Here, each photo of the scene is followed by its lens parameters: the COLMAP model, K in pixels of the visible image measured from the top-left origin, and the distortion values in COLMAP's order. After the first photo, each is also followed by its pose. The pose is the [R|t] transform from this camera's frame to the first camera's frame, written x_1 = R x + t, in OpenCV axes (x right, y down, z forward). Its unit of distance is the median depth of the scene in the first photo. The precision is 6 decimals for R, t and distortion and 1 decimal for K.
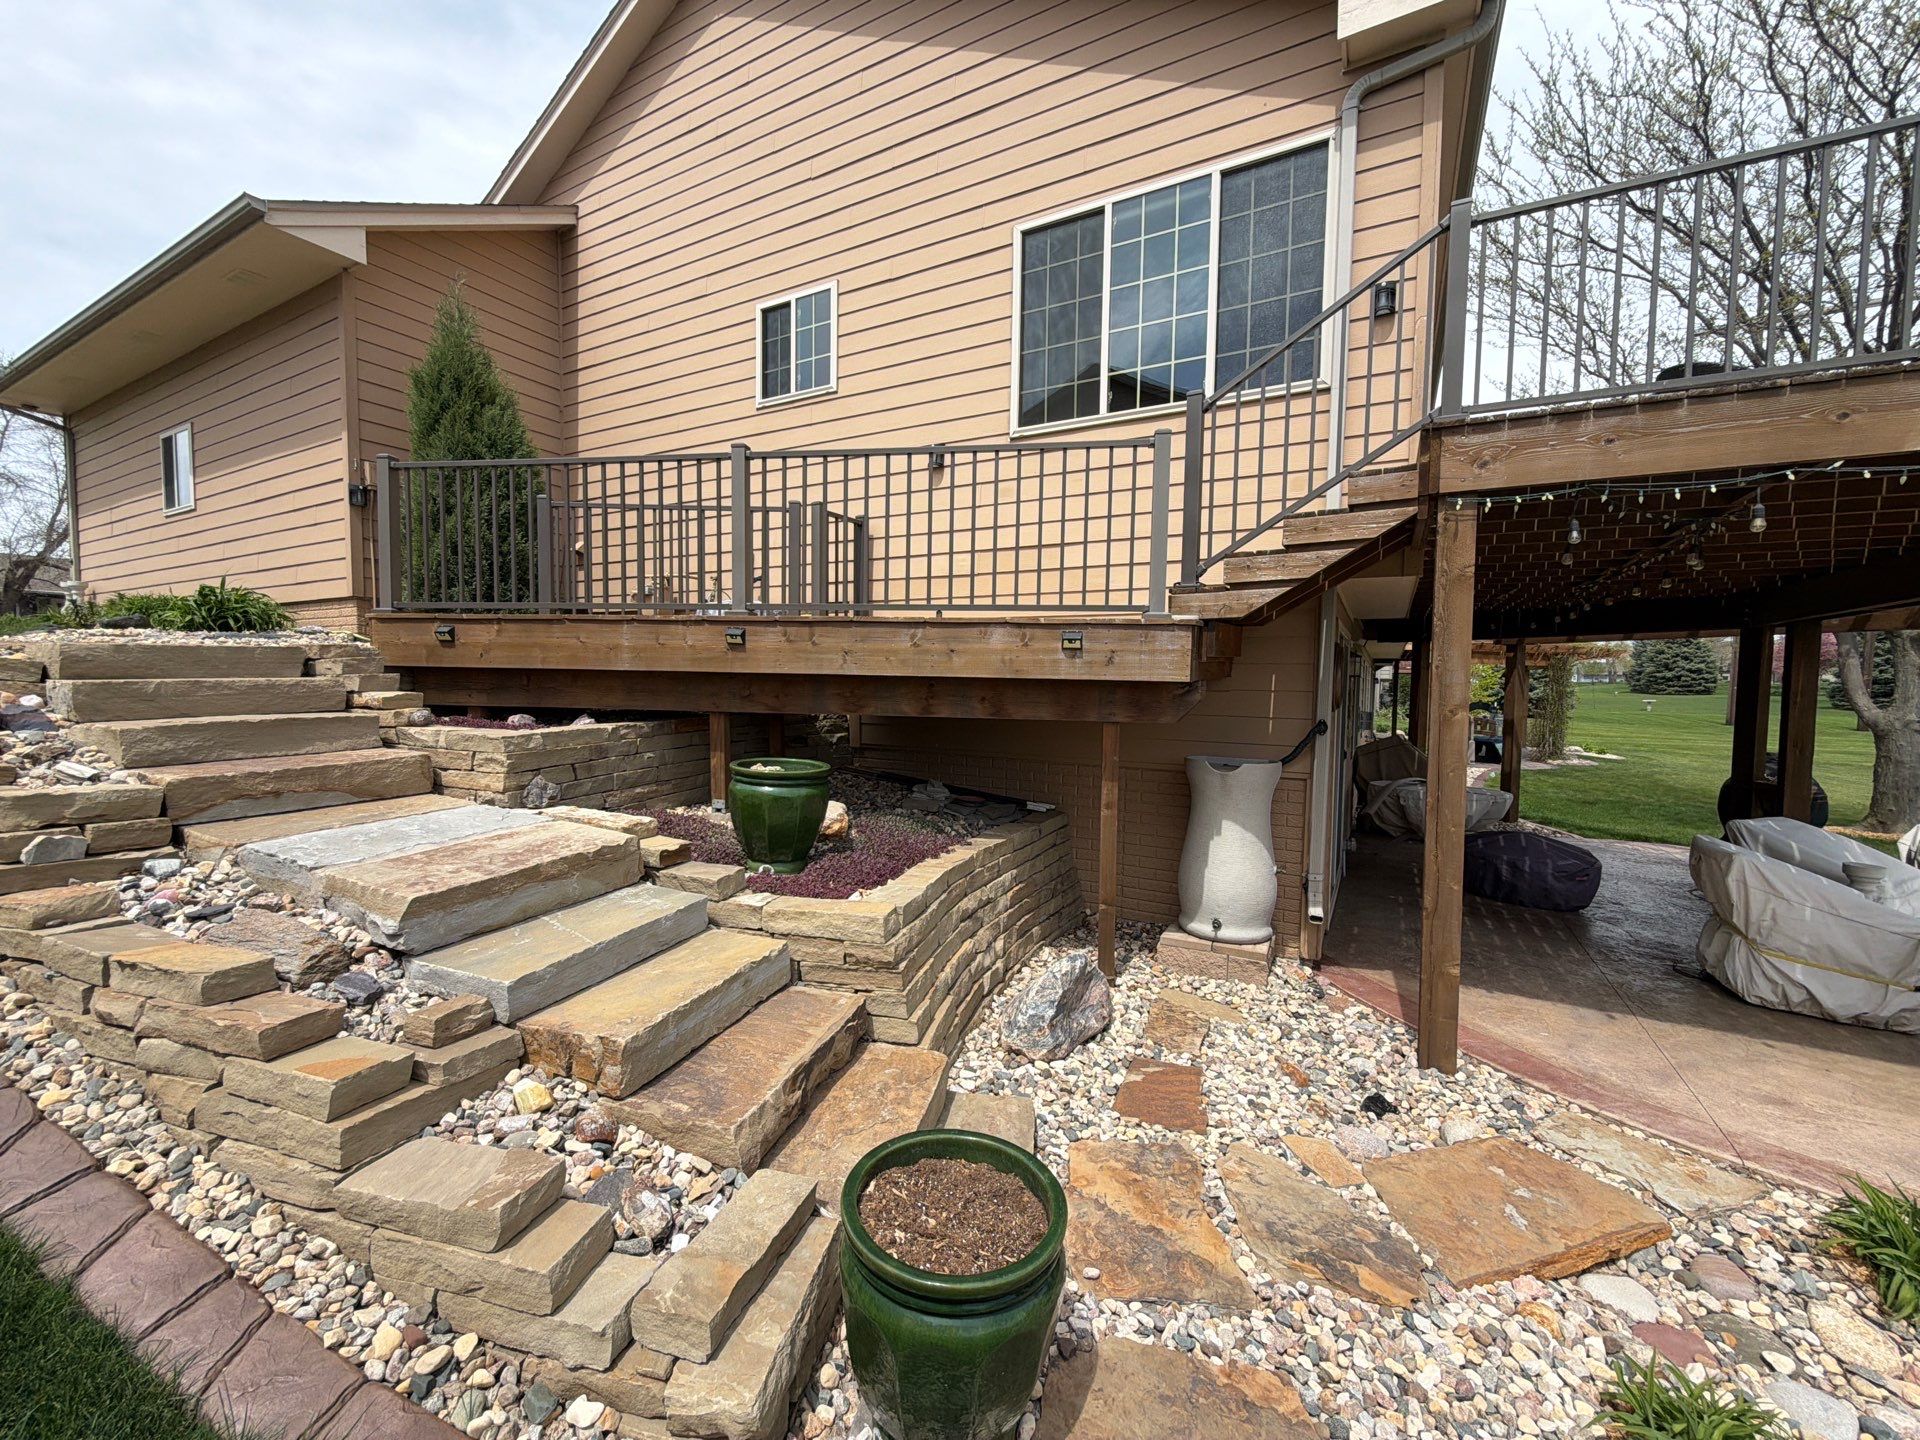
lens RADIAL K [[764.3, 0, 957.2], [0, 764.3, 719.8], [0, 0, 1]] dist [0.001188, 0.000248]
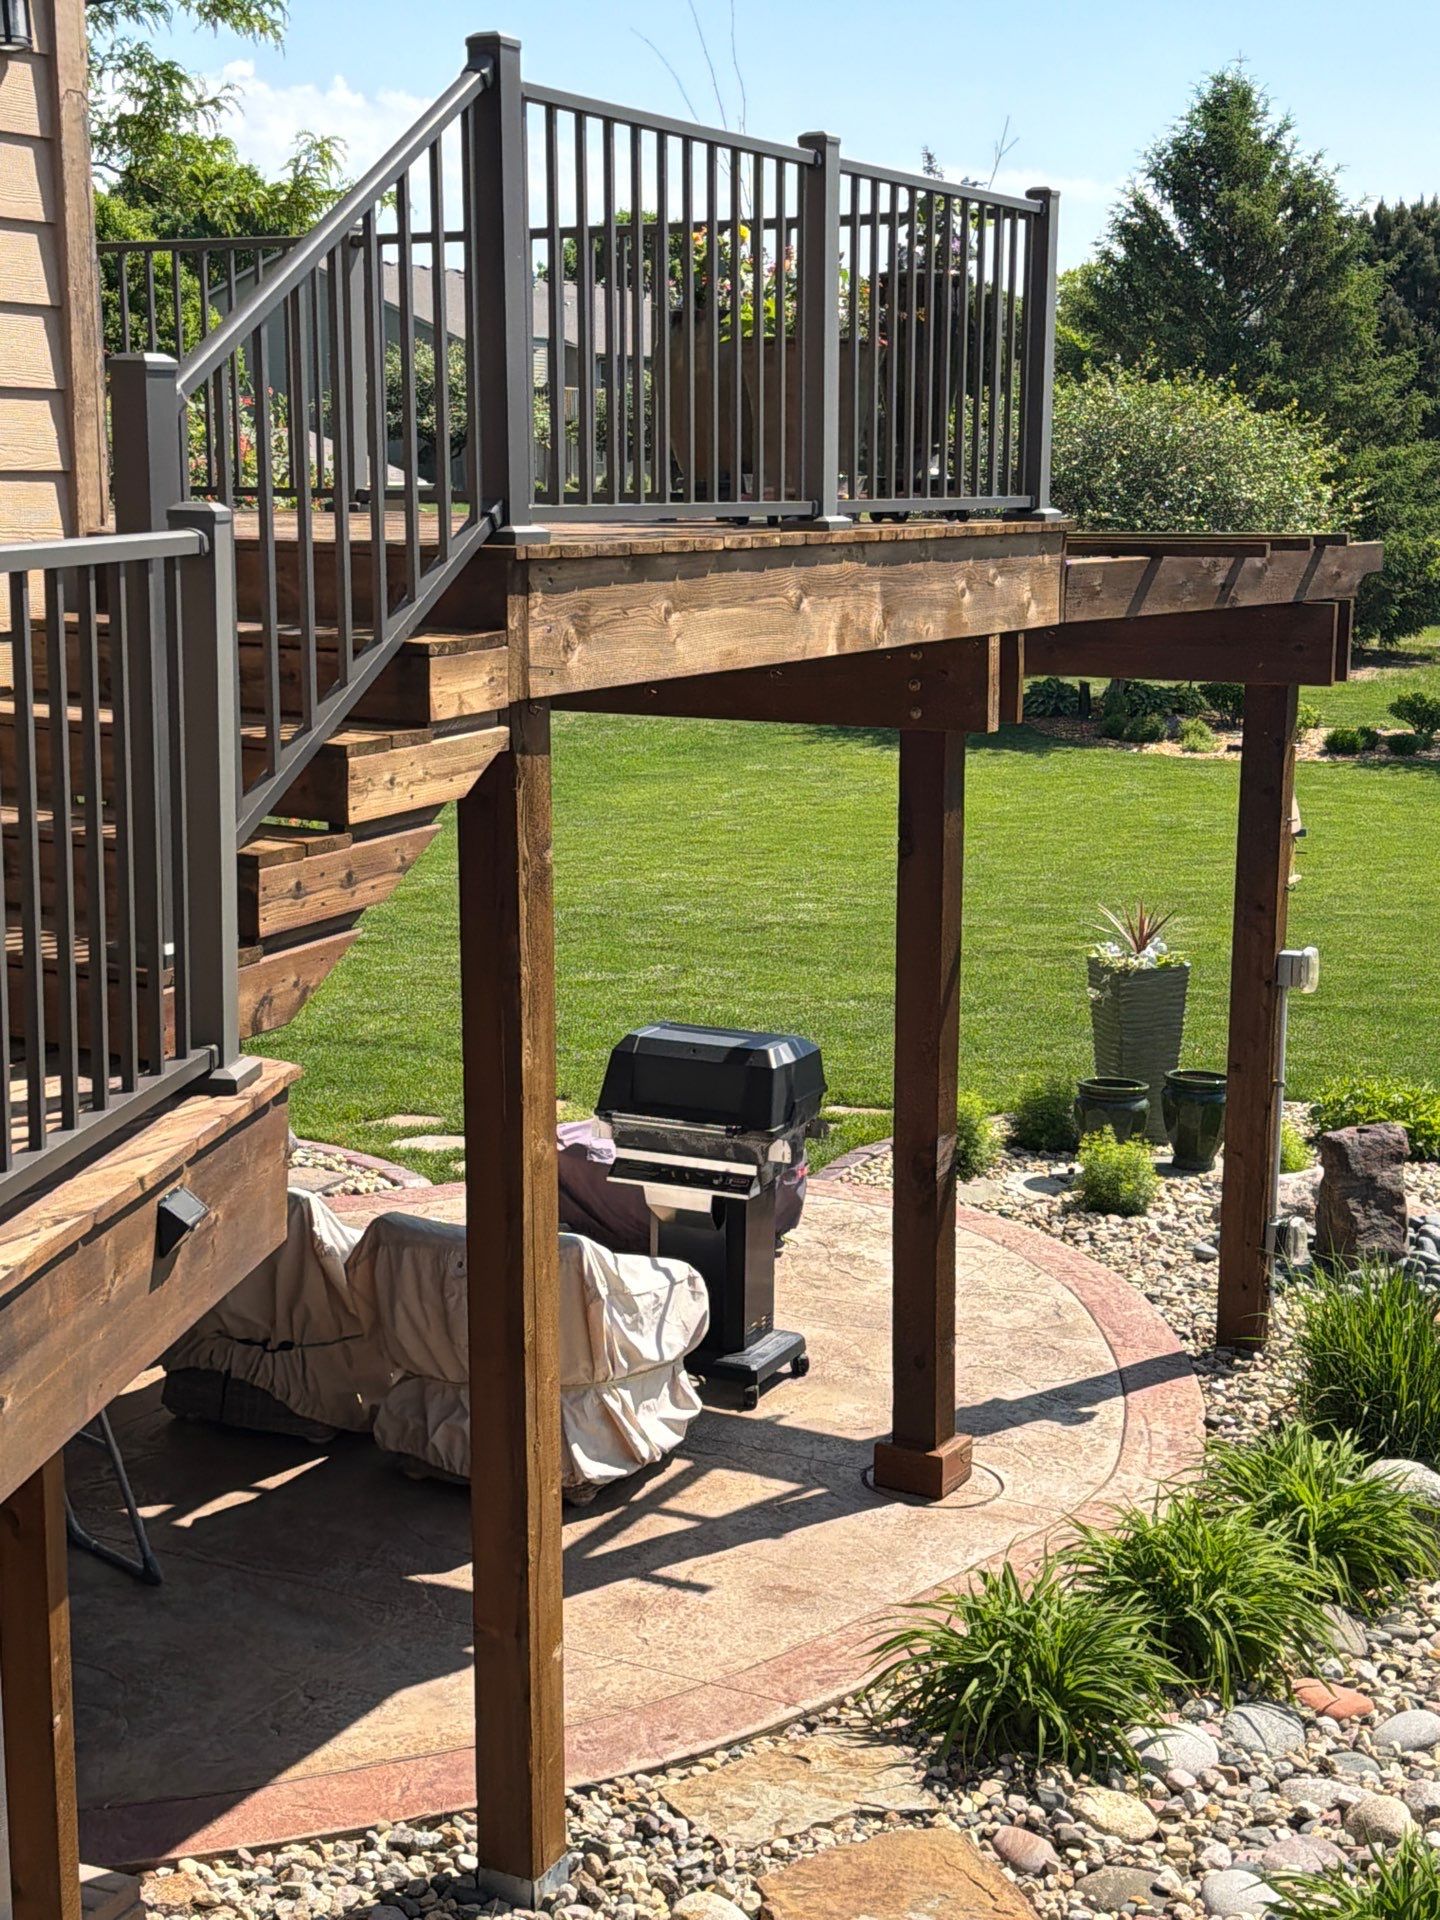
lens RADIAL K [[2666.1, 0, 720.0], [0, 2666.1, 960.0], [0, 0, 1]] dist [0.157792, -0.321730]
pose [[-0.020369, -0.200885, 0.979403, -0.839755], [0.049415, 0.978207, 0.201667, -0.396454], [-0.998571, 0.052505, -0.009999, 0.784746]]
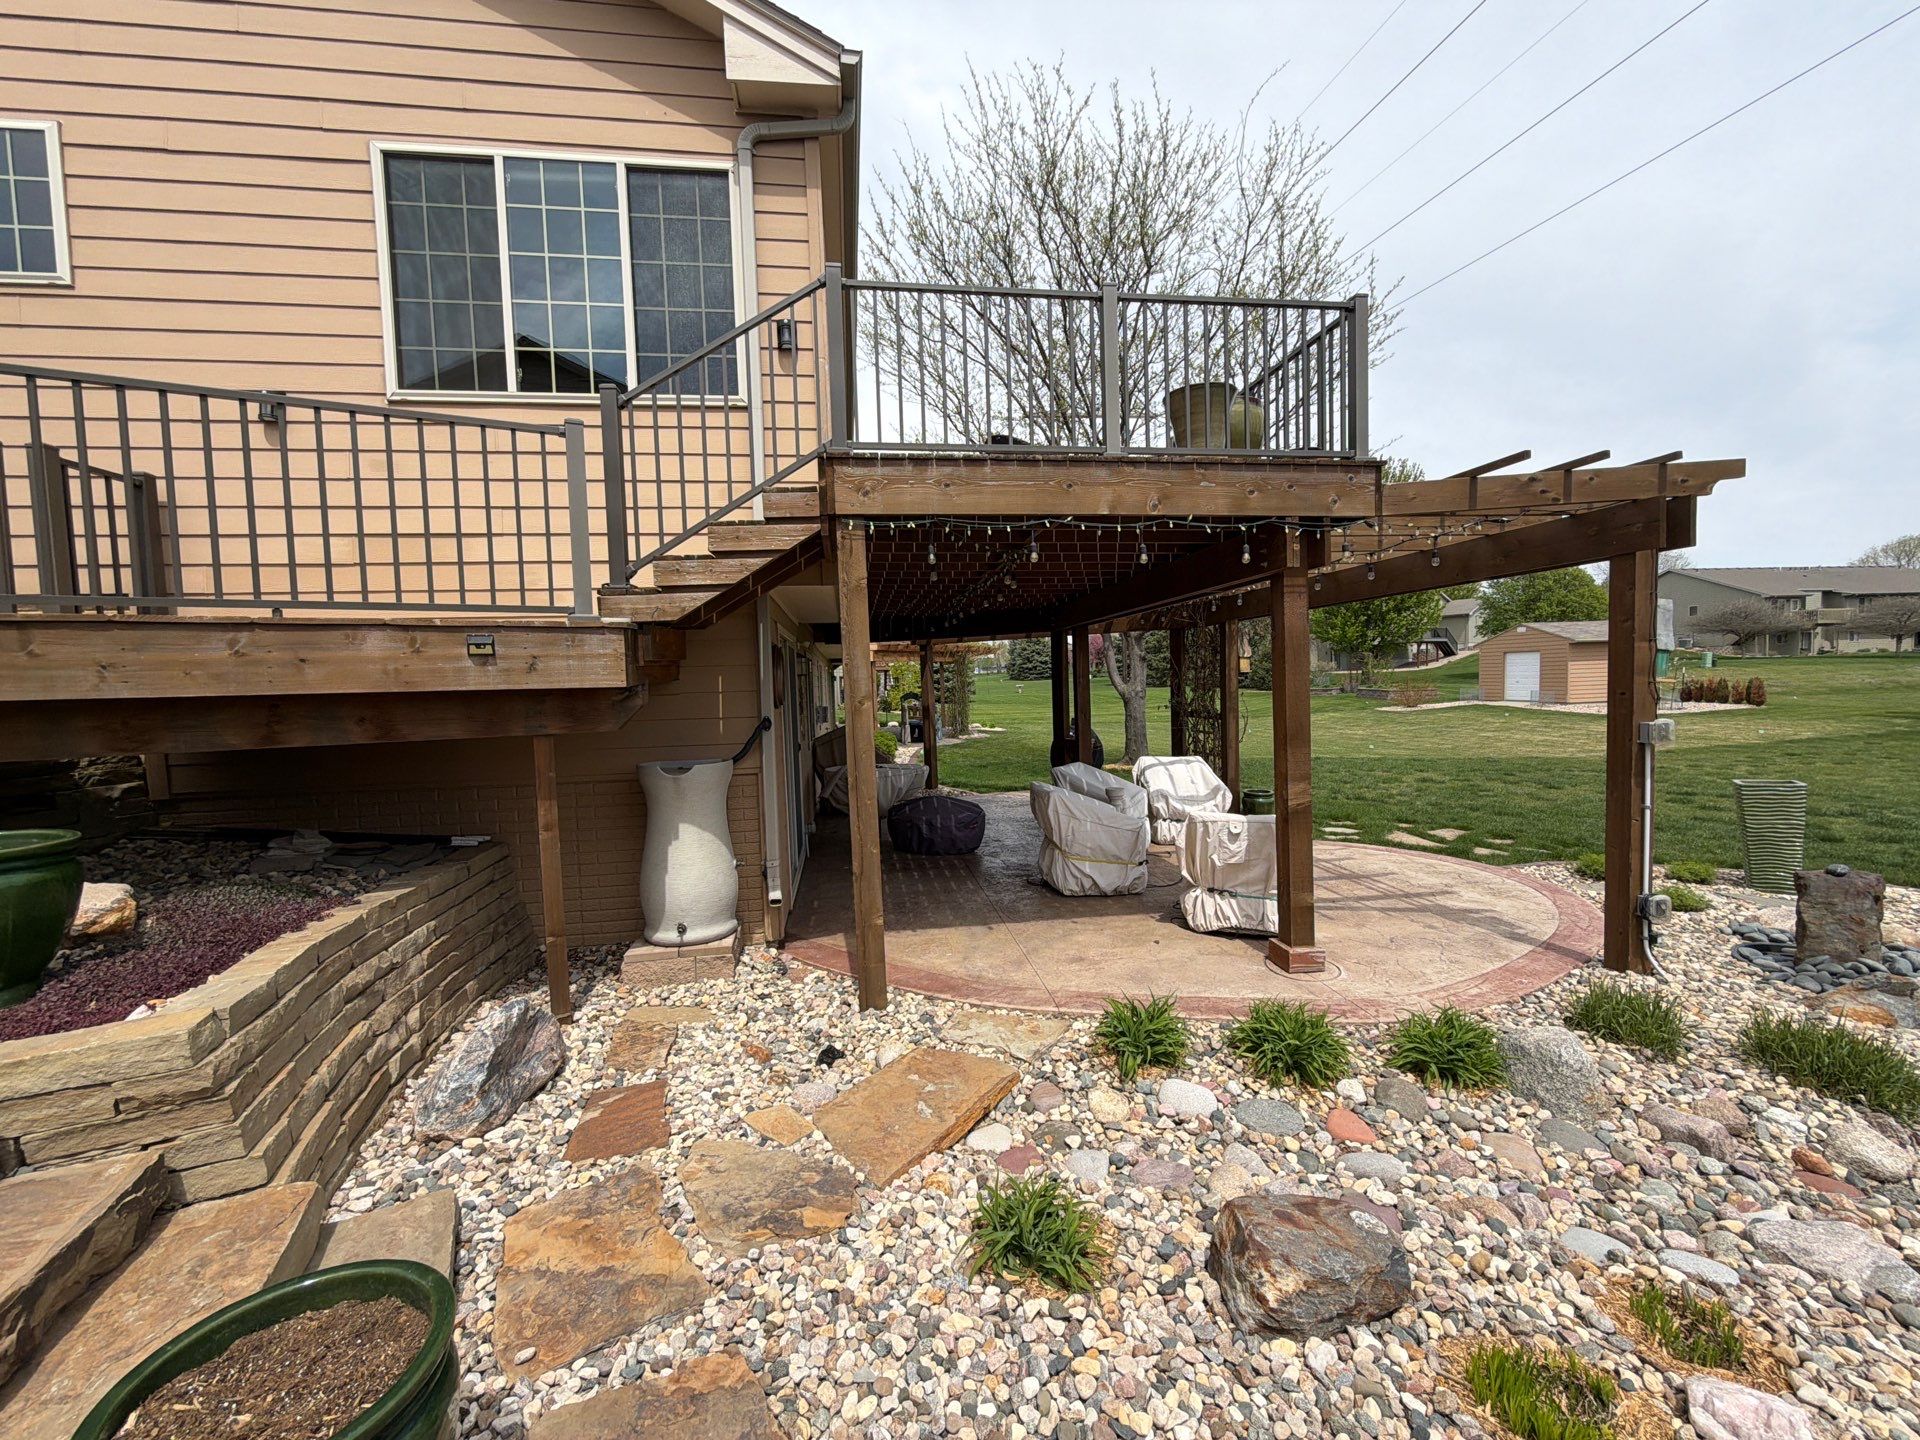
lens RADIAL K [[764.3, 0, 957.2], [0, 764.3, 719.8], [0, 0, 1]] dist [0.001188, 0.000248]
pose [[0.795233, -0.071260, 0.602101, 0.050734], [0.073861, 0.997059, 0.020452, 0.002615], [-0.601788, 0.028208, 0.798158, -0.019158]]
